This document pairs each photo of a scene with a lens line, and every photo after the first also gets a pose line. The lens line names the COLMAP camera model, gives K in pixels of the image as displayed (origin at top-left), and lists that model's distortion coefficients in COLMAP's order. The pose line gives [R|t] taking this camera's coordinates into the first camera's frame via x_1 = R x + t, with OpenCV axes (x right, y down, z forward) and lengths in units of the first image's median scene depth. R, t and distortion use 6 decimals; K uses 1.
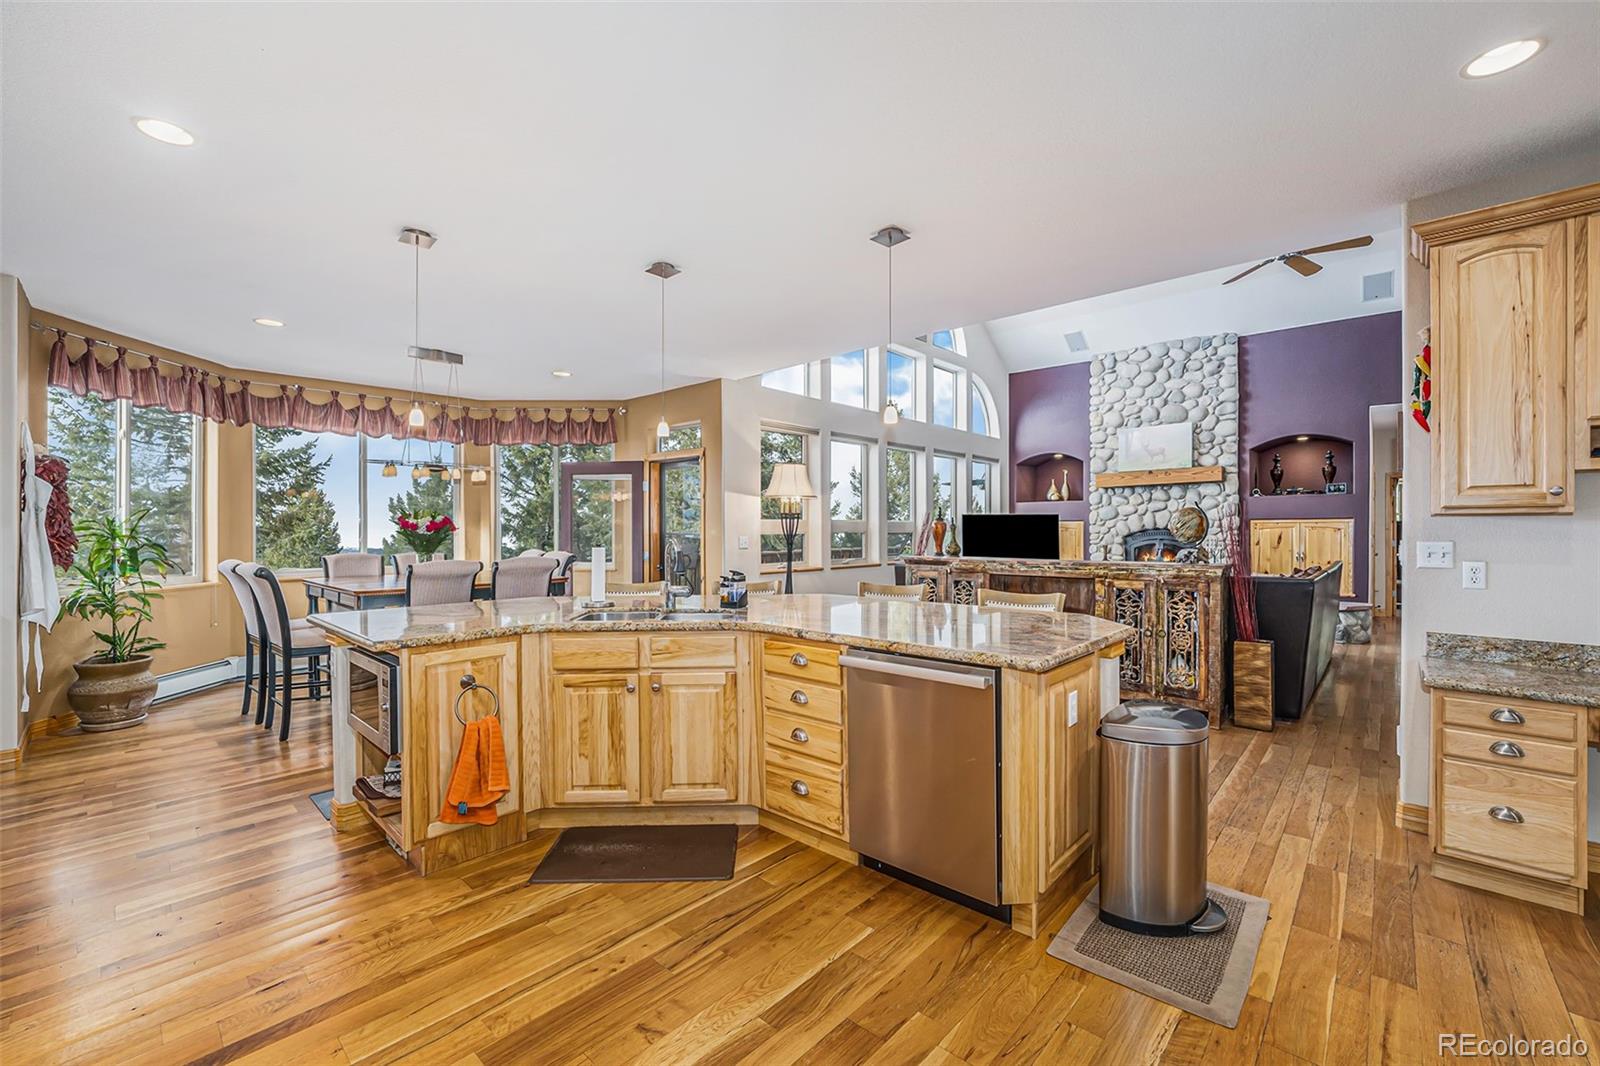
lens RADIAL K [[669.5, 0, 792.5], [0, 669.5, 519.0], [0, 0, 1]] dist [-0.000620, 0.000300]
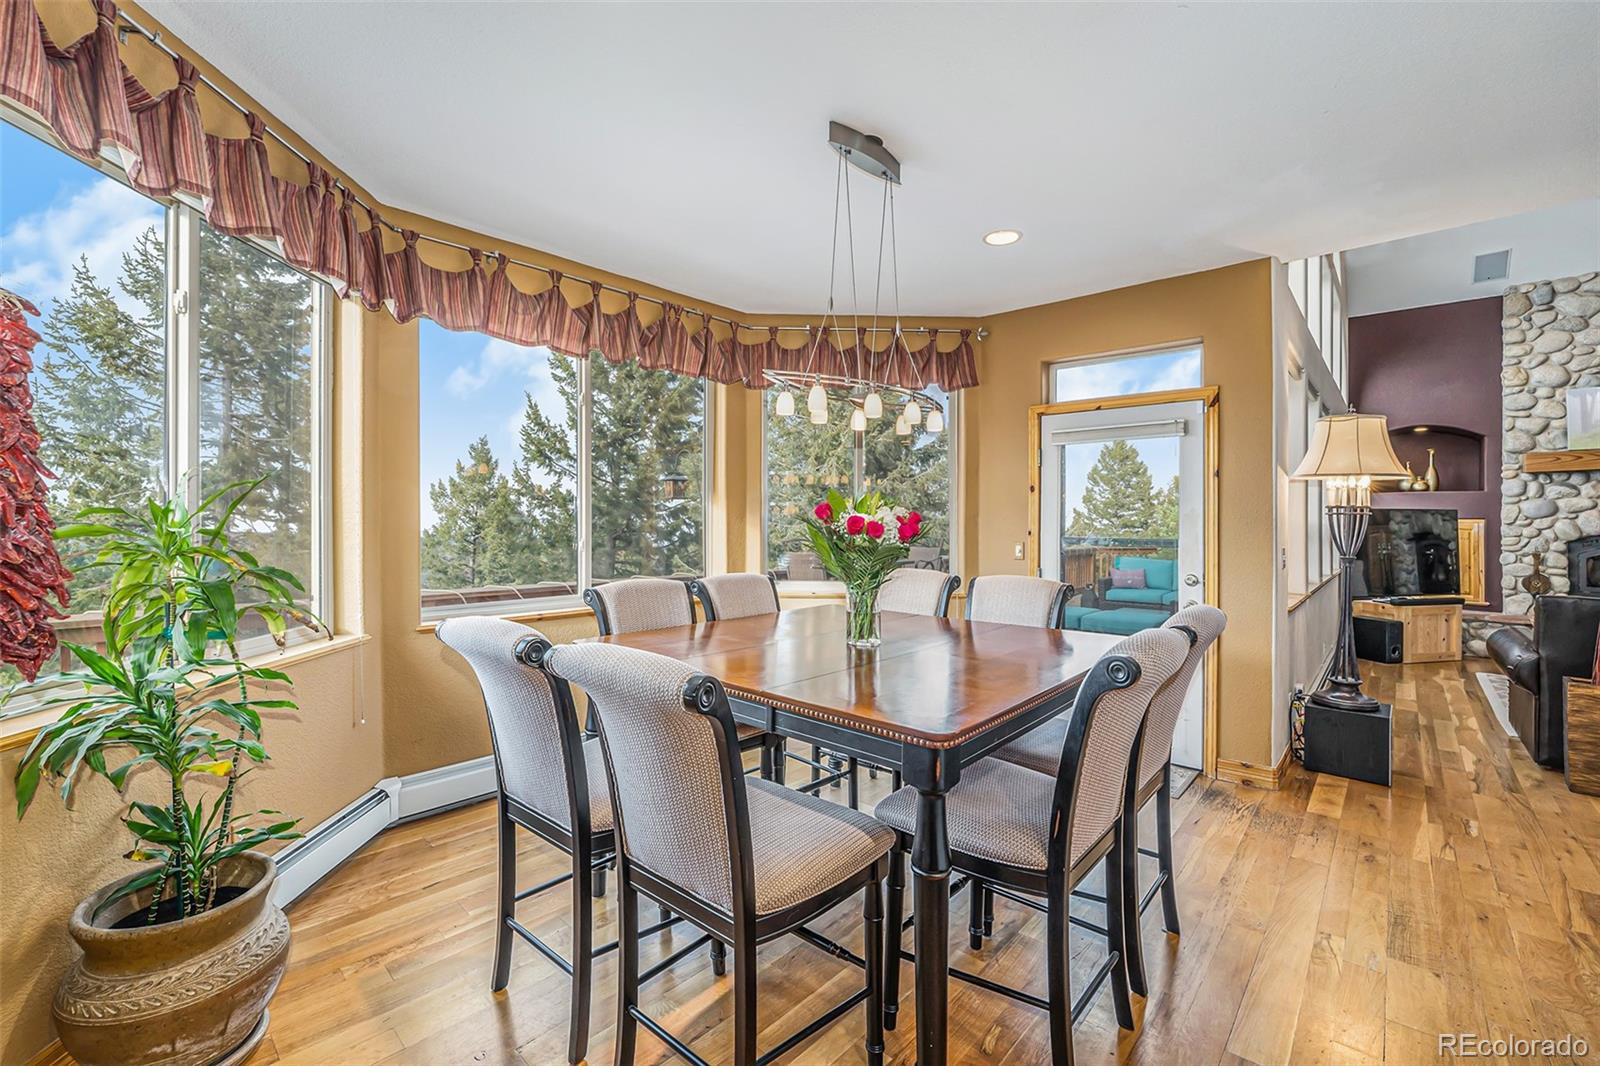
lens RADIAL K [[667.2, 0, 799.0], [0, 667.2, 521.6], [0, 0, 1]] dist [0.000444, -0.003752]
pose [[0.999966, 0.007787, 0.002768, -0.425626], [-0.007834, 0.999817, 0.017448, -0.001224], [-0.002631, -0.017469, 0.999844, 0.402353]]
